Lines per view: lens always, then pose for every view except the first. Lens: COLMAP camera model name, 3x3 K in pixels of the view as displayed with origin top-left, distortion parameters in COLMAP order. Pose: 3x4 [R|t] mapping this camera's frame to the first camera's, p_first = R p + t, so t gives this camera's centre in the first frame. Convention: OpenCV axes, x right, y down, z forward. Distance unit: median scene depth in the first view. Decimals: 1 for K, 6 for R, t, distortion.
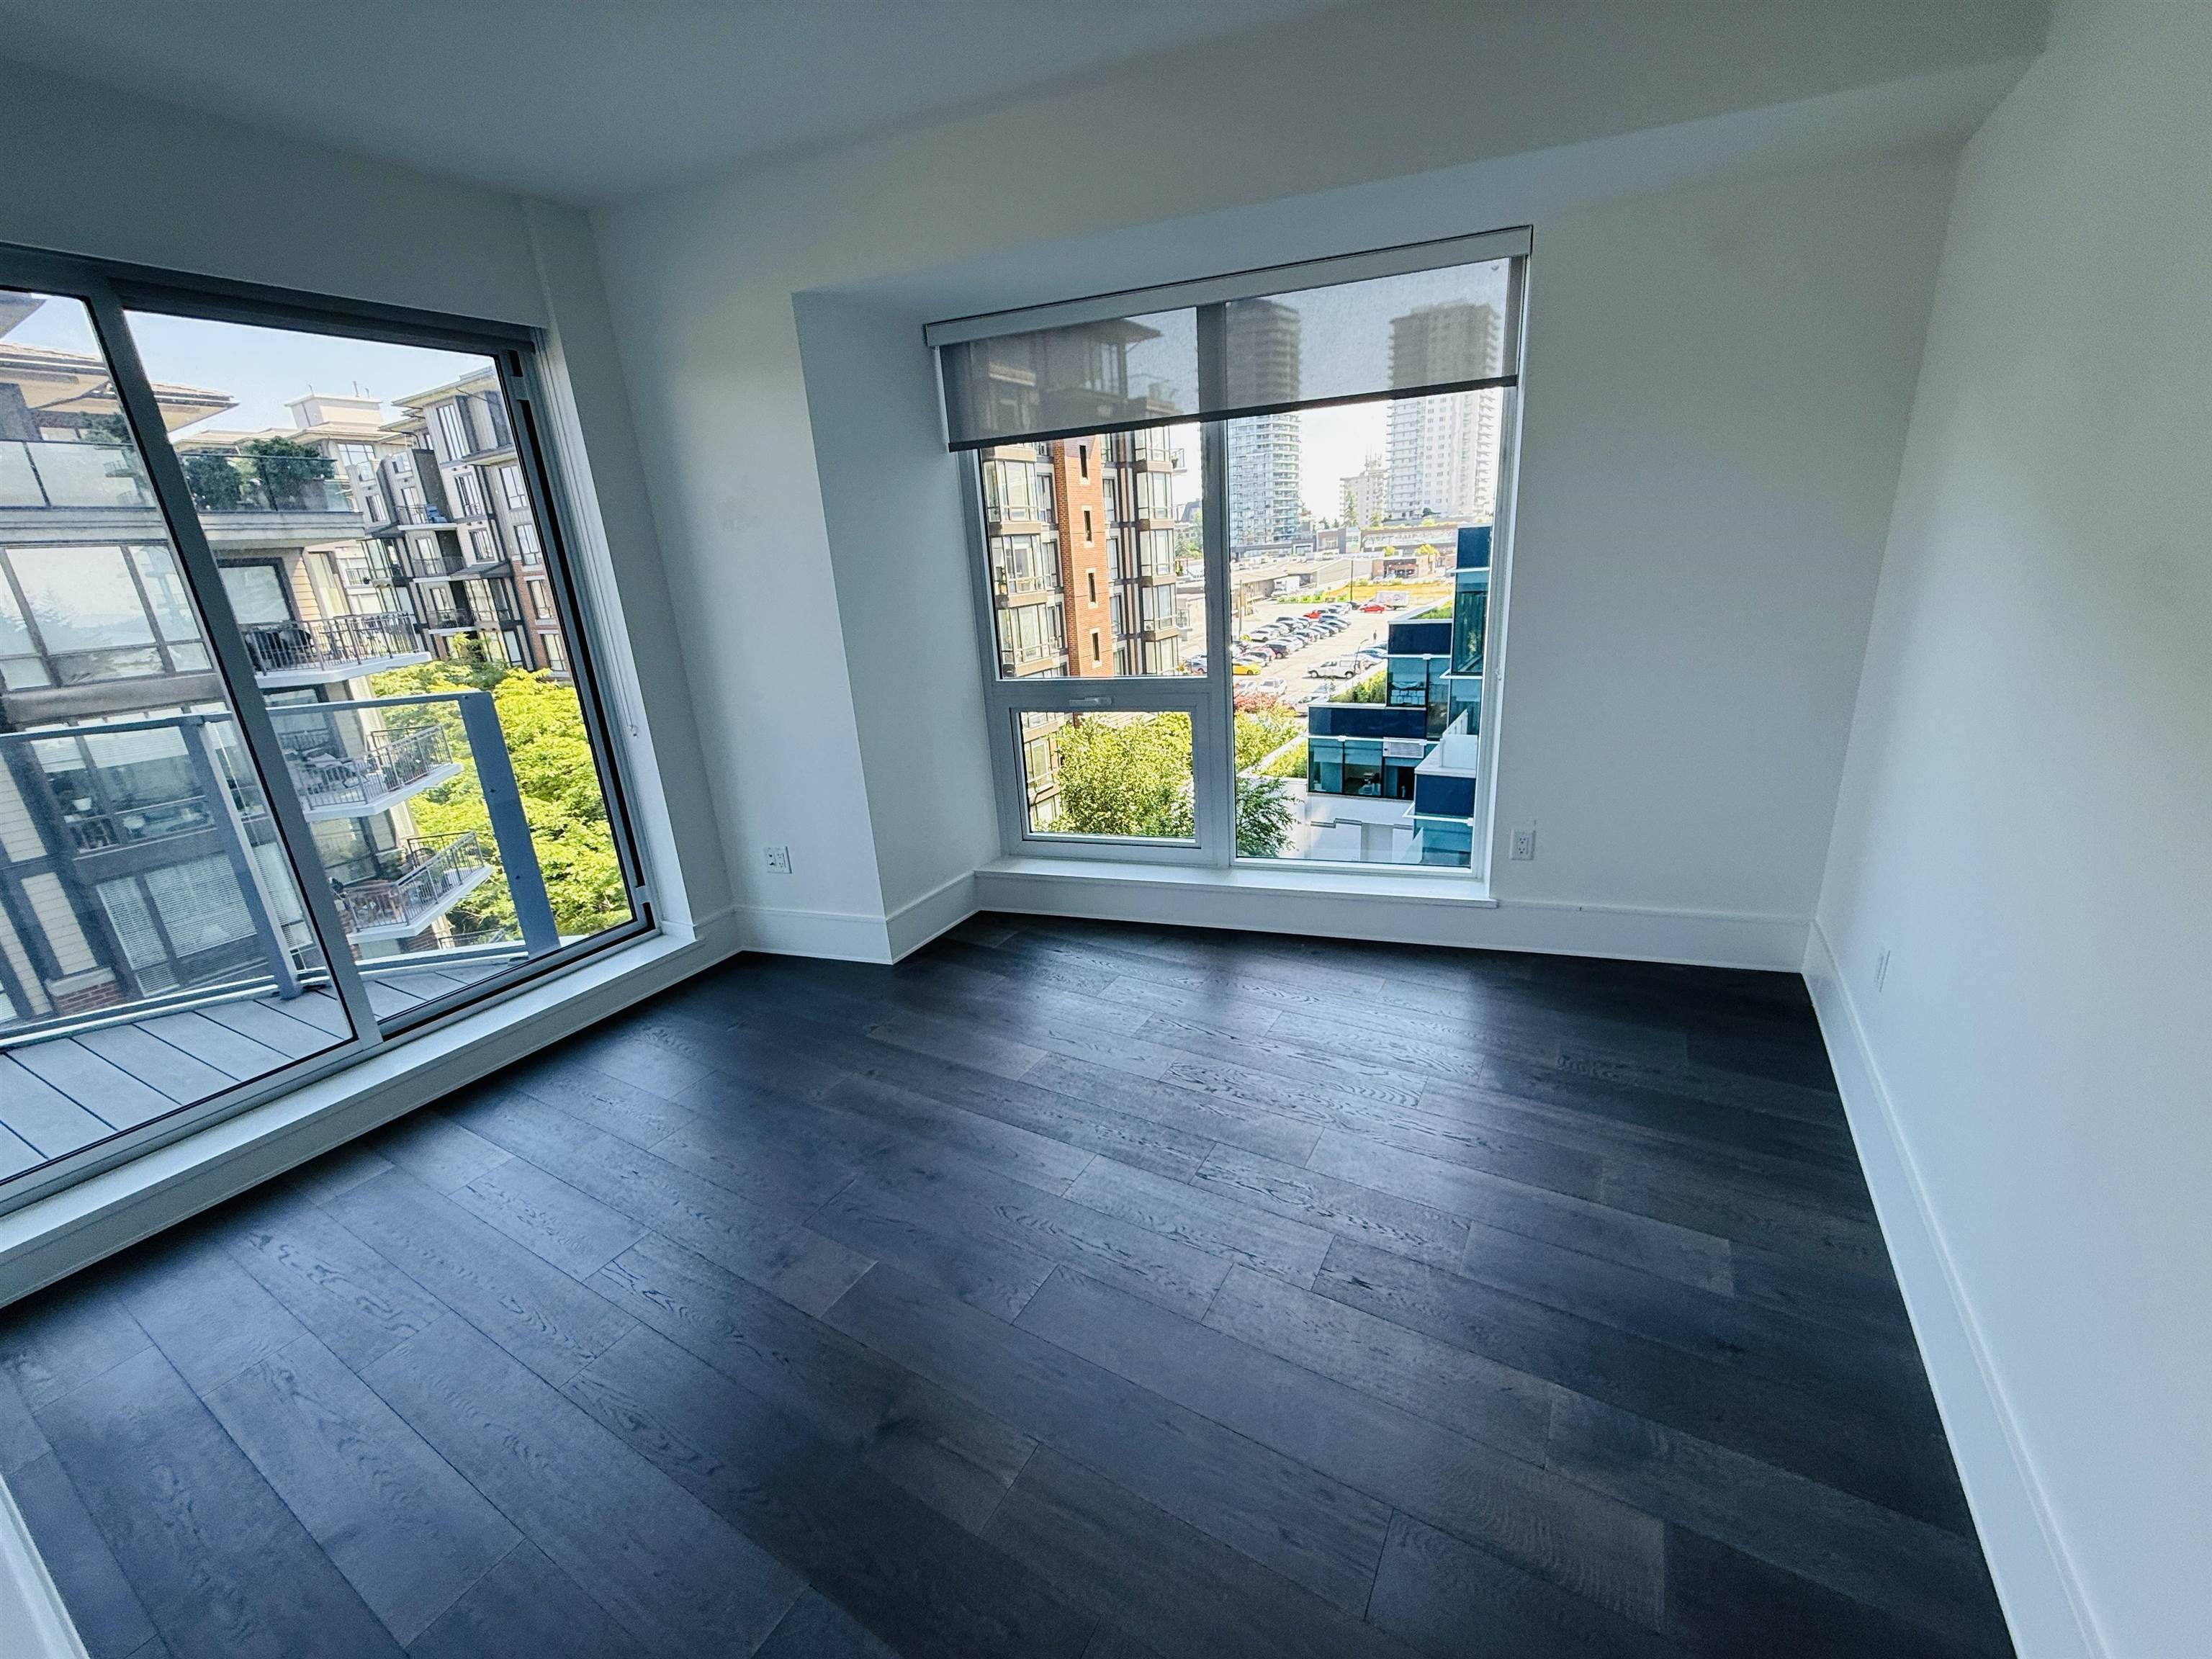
lens RADIAL K [[889.9, 0, 1103.1], [0, 889.9, 835.8], [0, 0, 1]] dist [-0.001266, 0.000120]
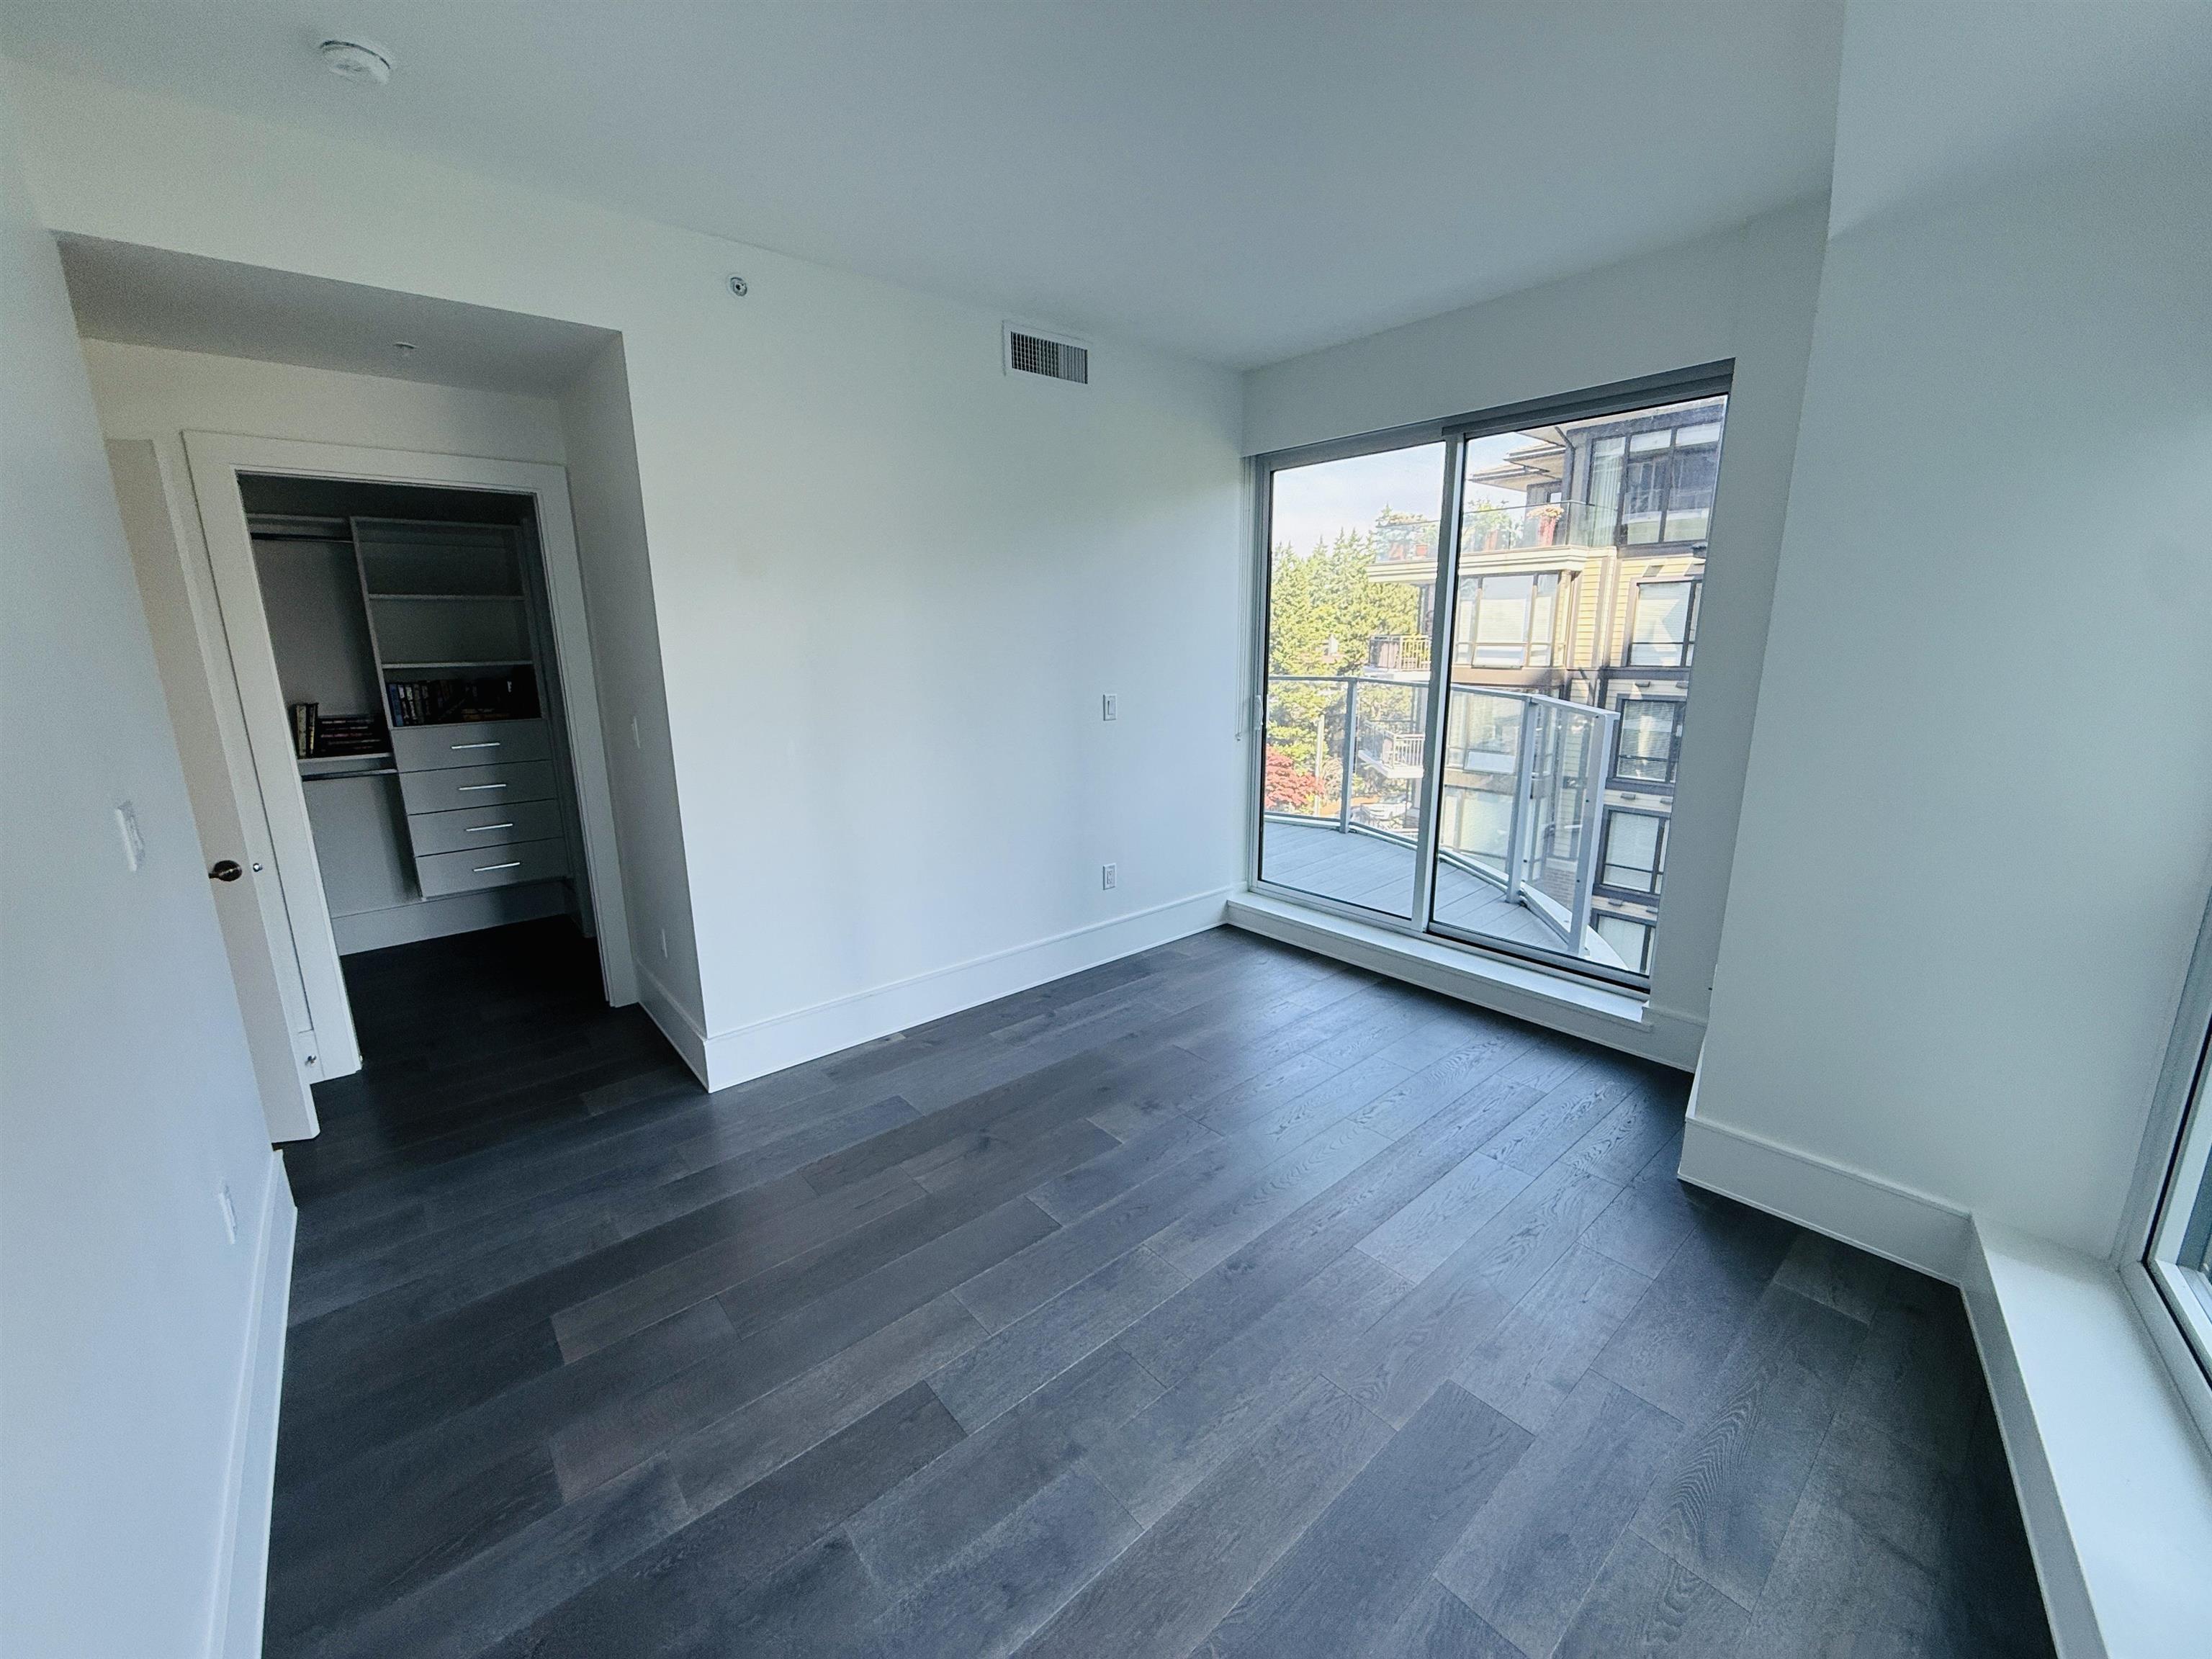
lens RADIAL K [[889.9, 0, 1102.6], [0, 889.9, 826.6], [0, 0, 1]] dist [-0.001266, 0.000120]
pose [[-0.328932, 0.276038, -0.903109, 0.690247], [-0.256137, 0.894399, 0.366667, -0.357482], [0.908954, 0.351928, -0.223493, 0.911026]]
